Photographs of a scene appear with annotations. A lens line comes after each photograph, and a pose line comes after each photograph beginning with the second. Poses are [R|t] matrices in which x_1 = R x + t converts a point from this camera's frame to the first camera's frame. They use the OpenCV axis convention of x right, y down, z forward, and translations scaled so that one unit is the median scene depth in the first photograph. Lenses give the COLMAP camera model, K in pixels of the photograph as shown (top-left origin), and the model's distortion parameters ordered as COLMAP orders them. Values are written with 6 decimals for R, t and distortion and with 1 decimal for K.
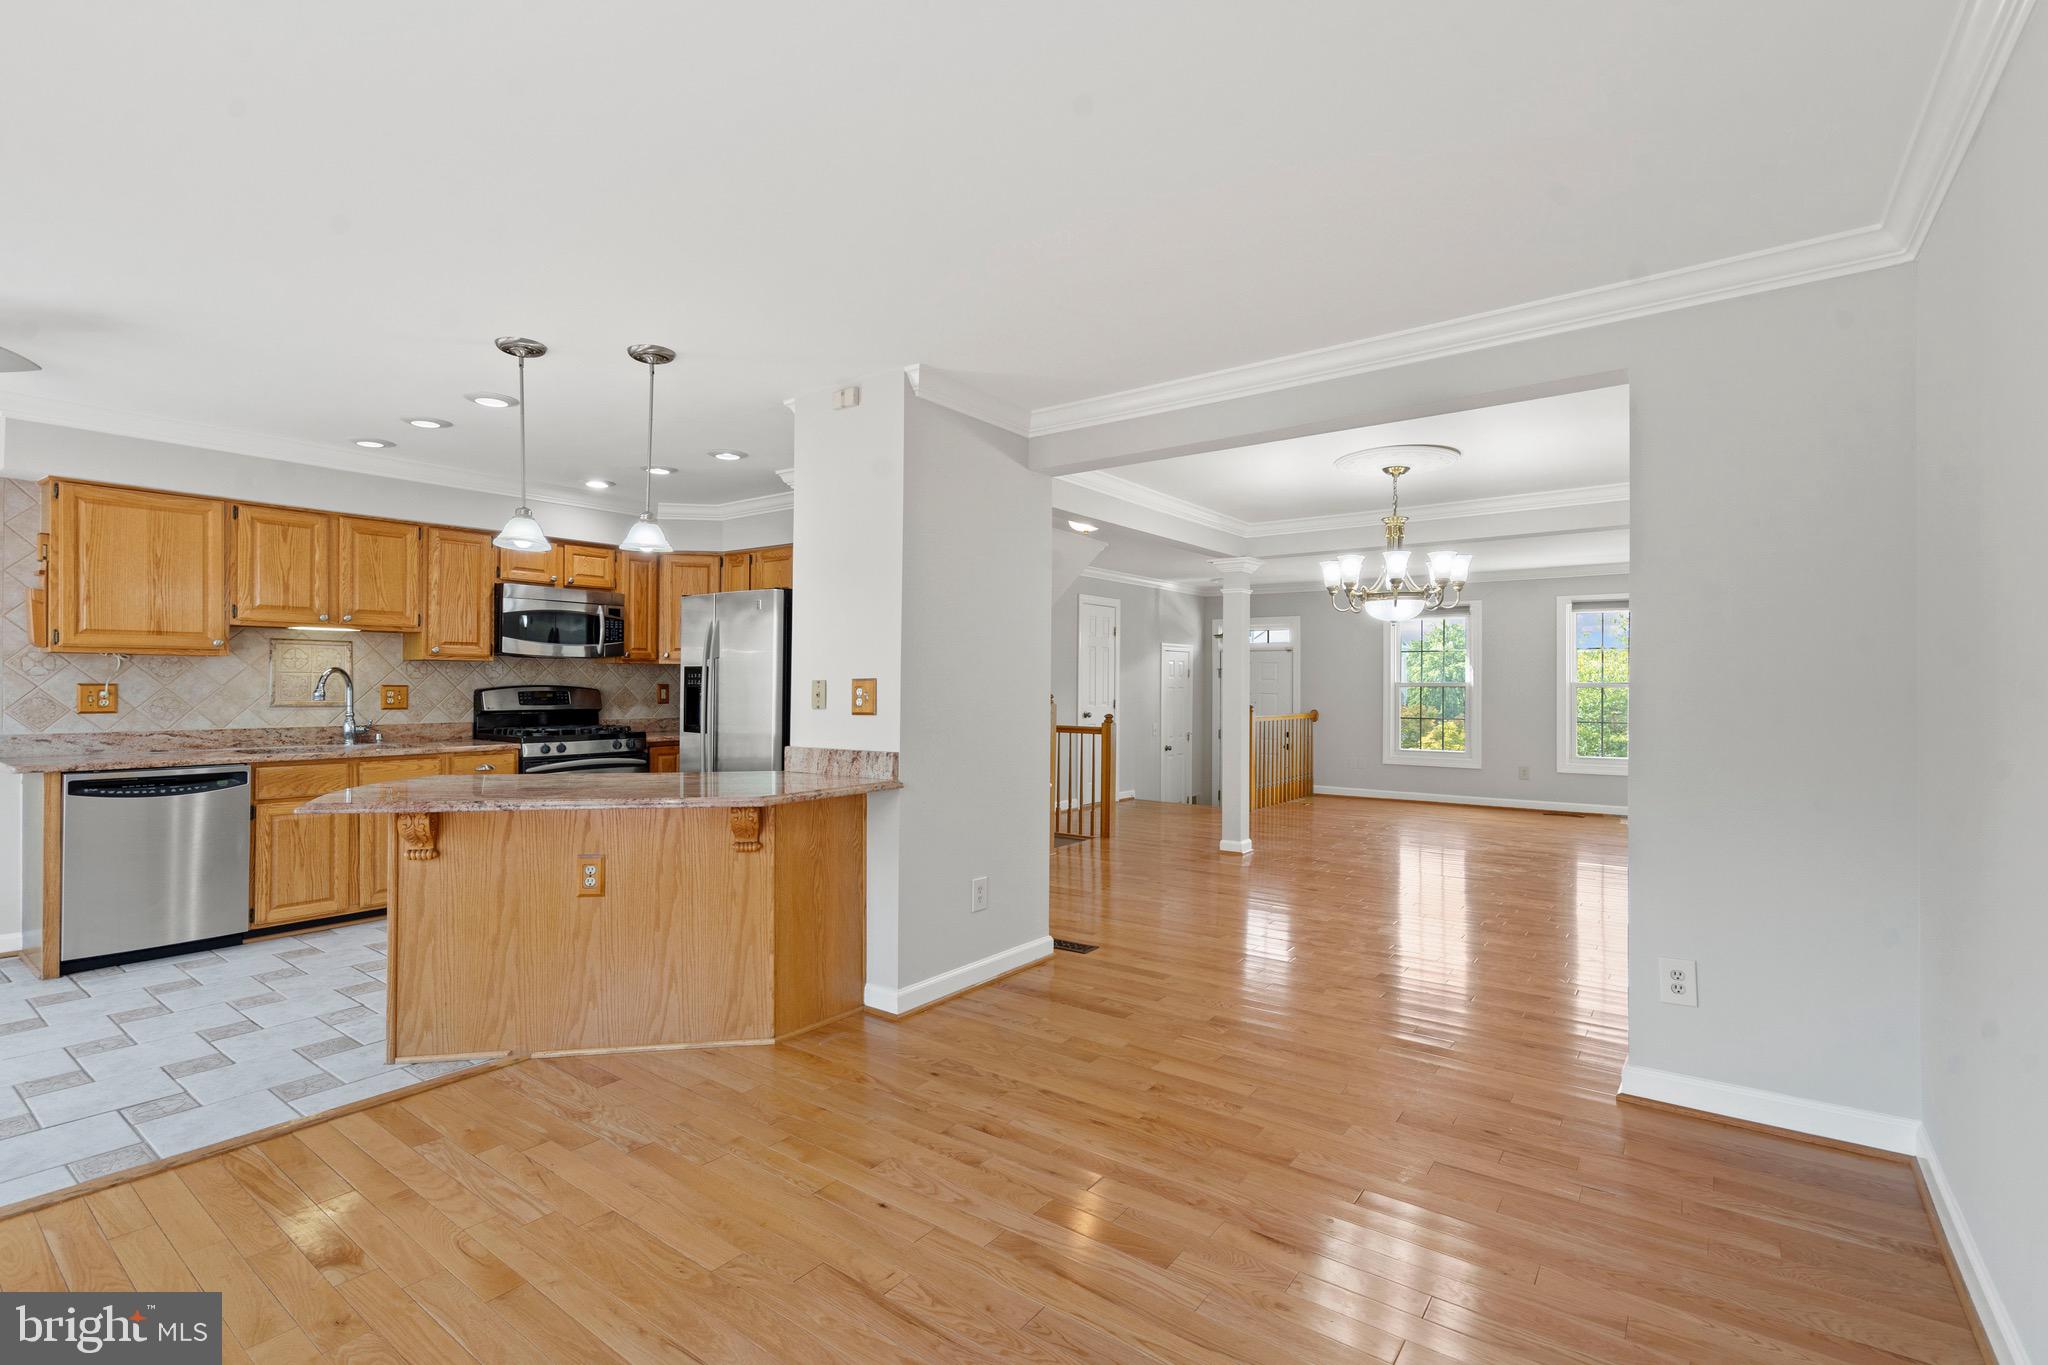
lens RADIAL K [[930.1, 0, 1028.7], [0, 930.1, 683.9], [0, 0, 1]] dist [-0.001393, 0.000595]
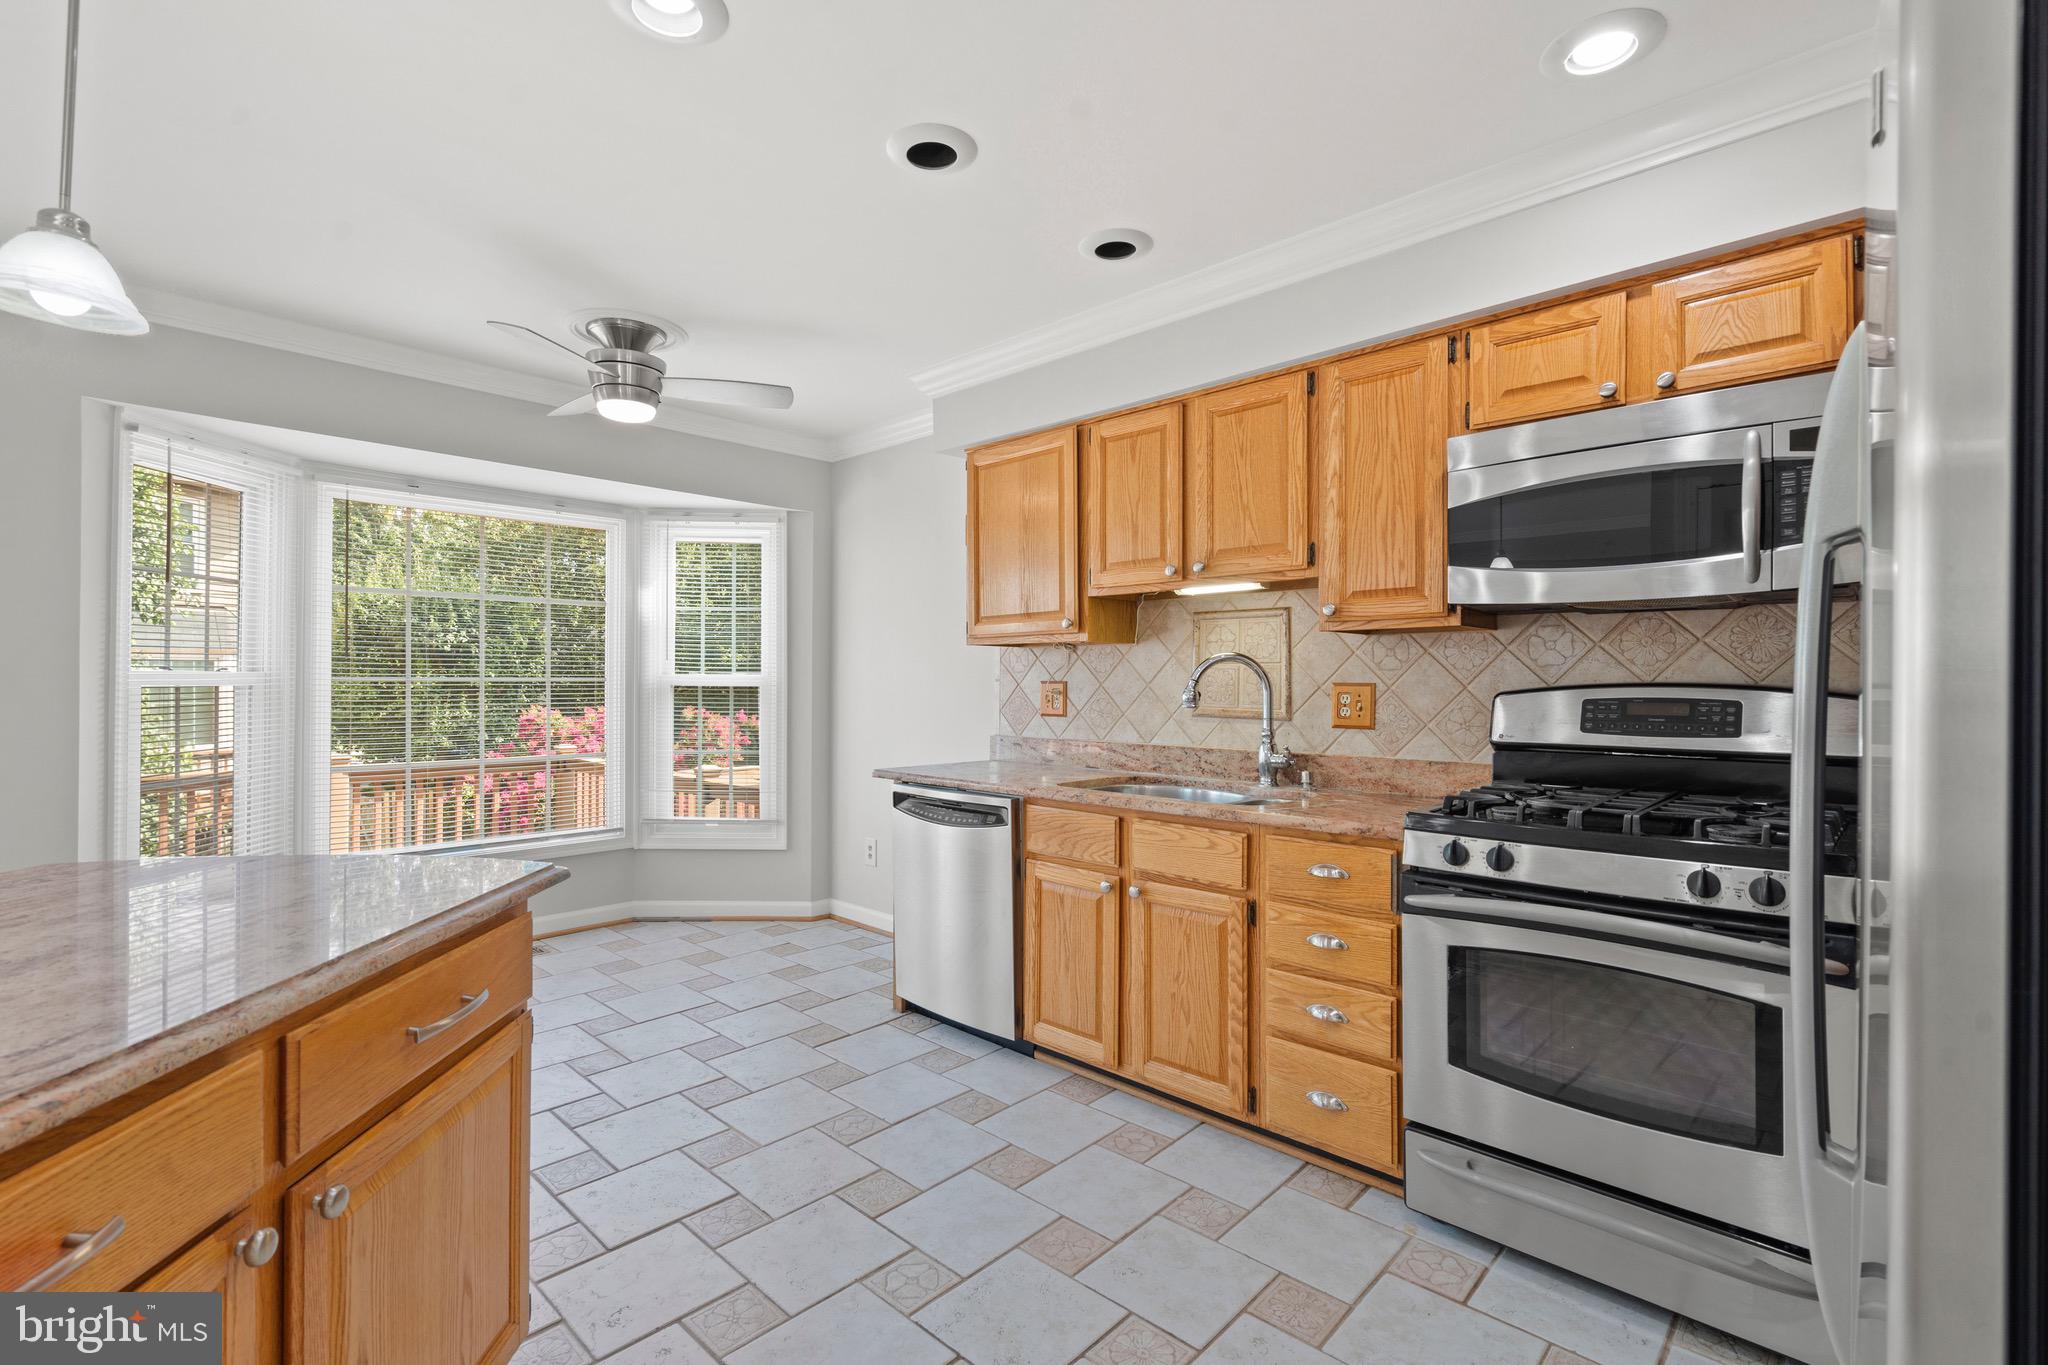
lens RADIAL K [[930.1, 0, 1022.0], [0, 930.1, 677.0], [0, 0, 1]] dist [-0.001393, 0.000595]
pose [[-0.128026, -0.010935, -0.991711, -0.149310], [-0.003202, 0.999939, -0.010612, 0.004755], [0.991766, 0.001817, -0.128053, 1.020530]]
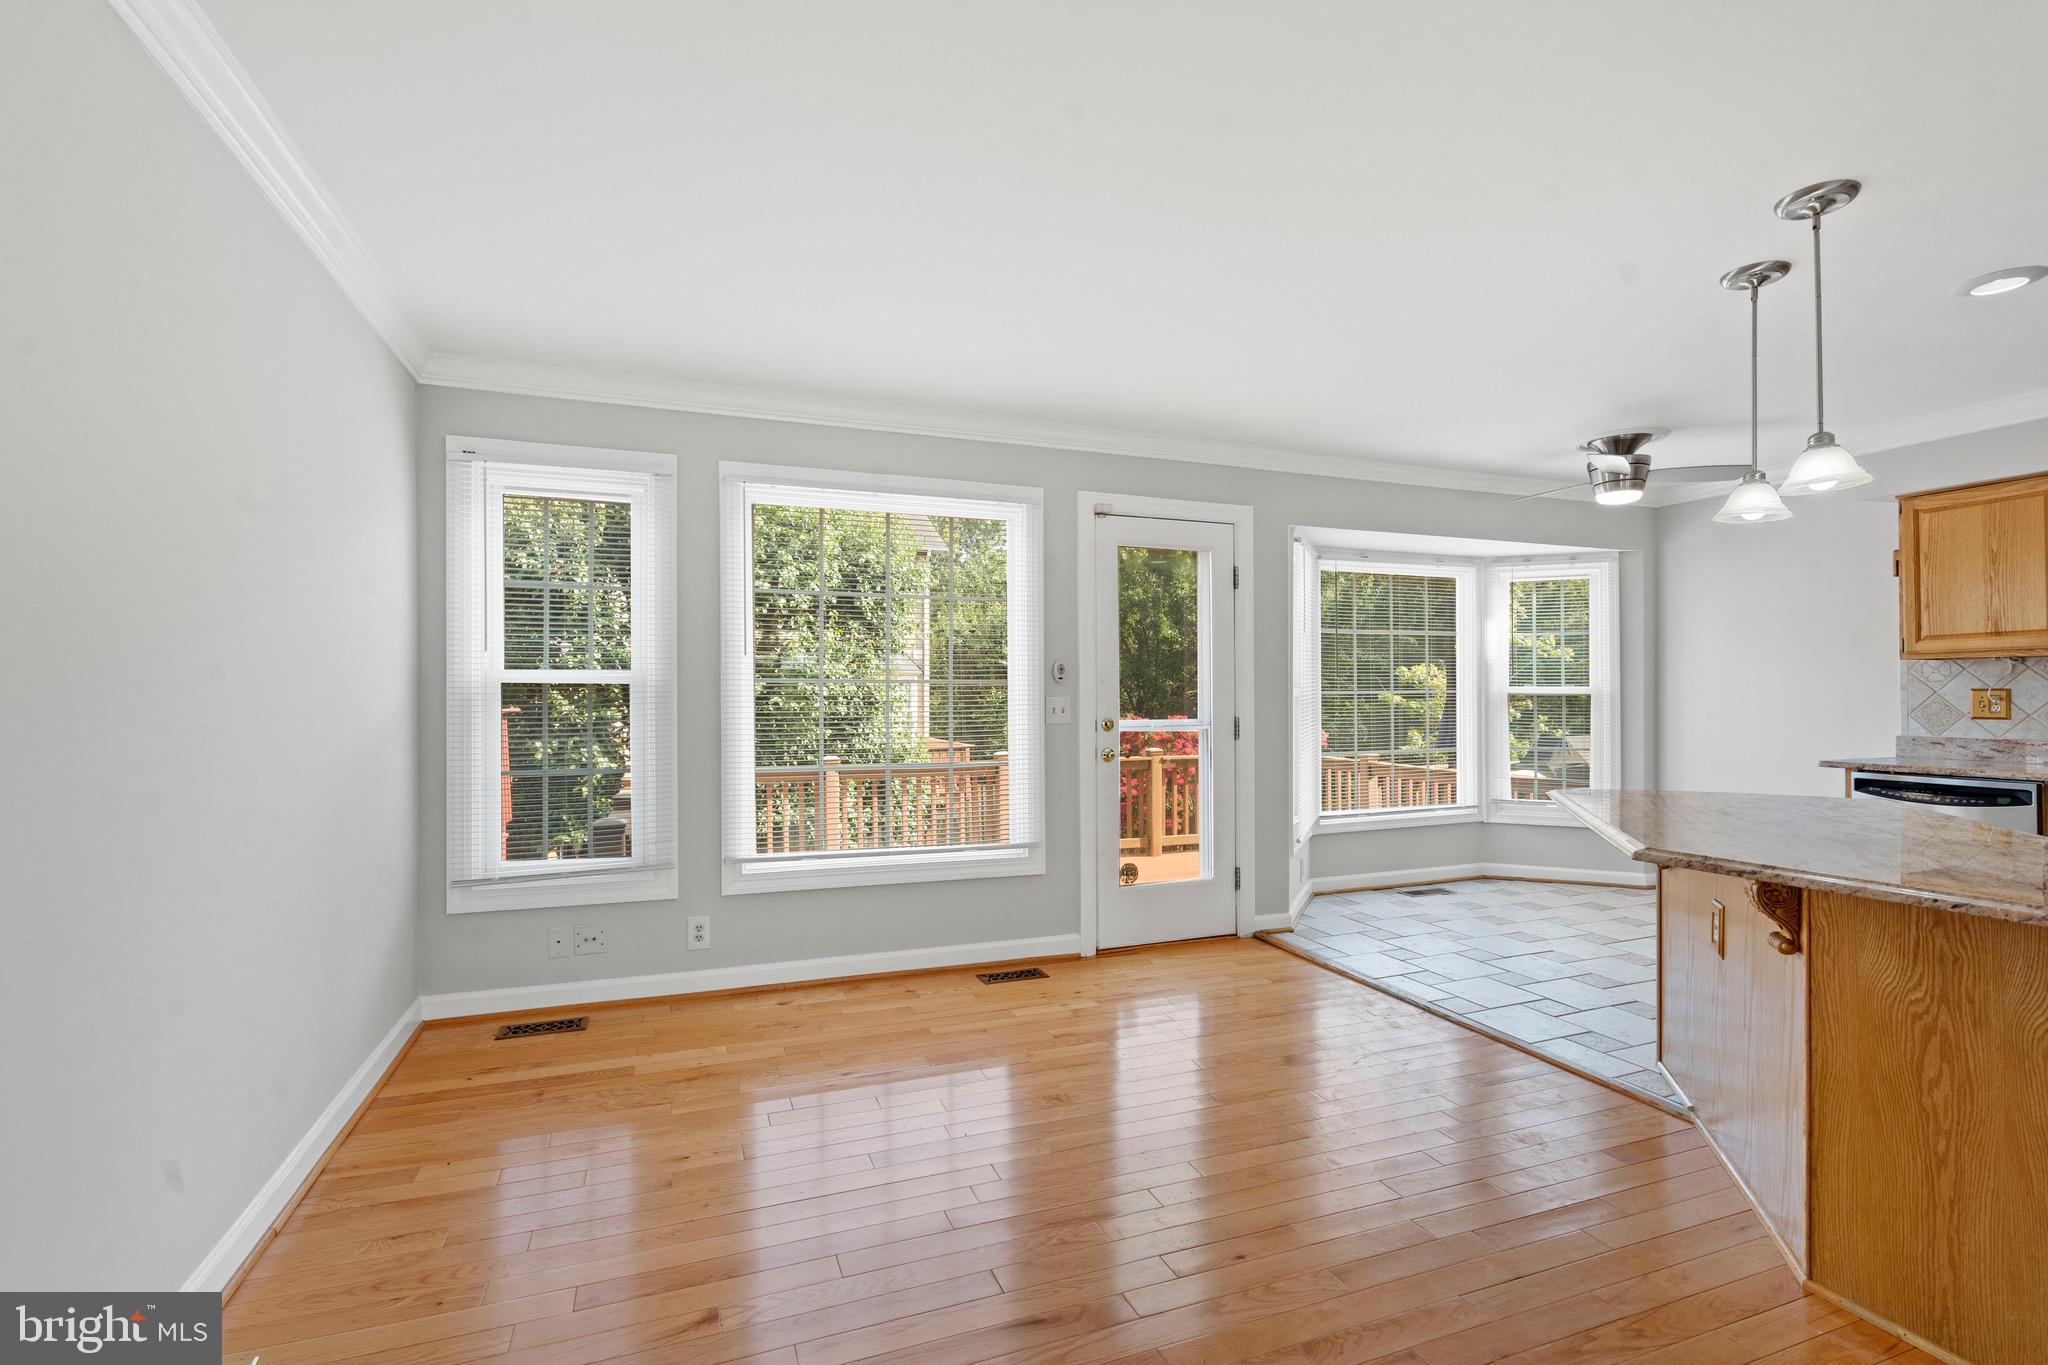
lens RADIAL K [[930.1, 0, 1021.6], [0, 930.1, 693.9], [0, 0, 1]] dist [-0.001393, 0.000595]
pose [[-0.539484, -0.003161, -0.841990, 0.349525], [0.001989, 0.999985, -0.005029, 0.007443], [0.841993, -0.004388, -0.539470, 0.633096]]
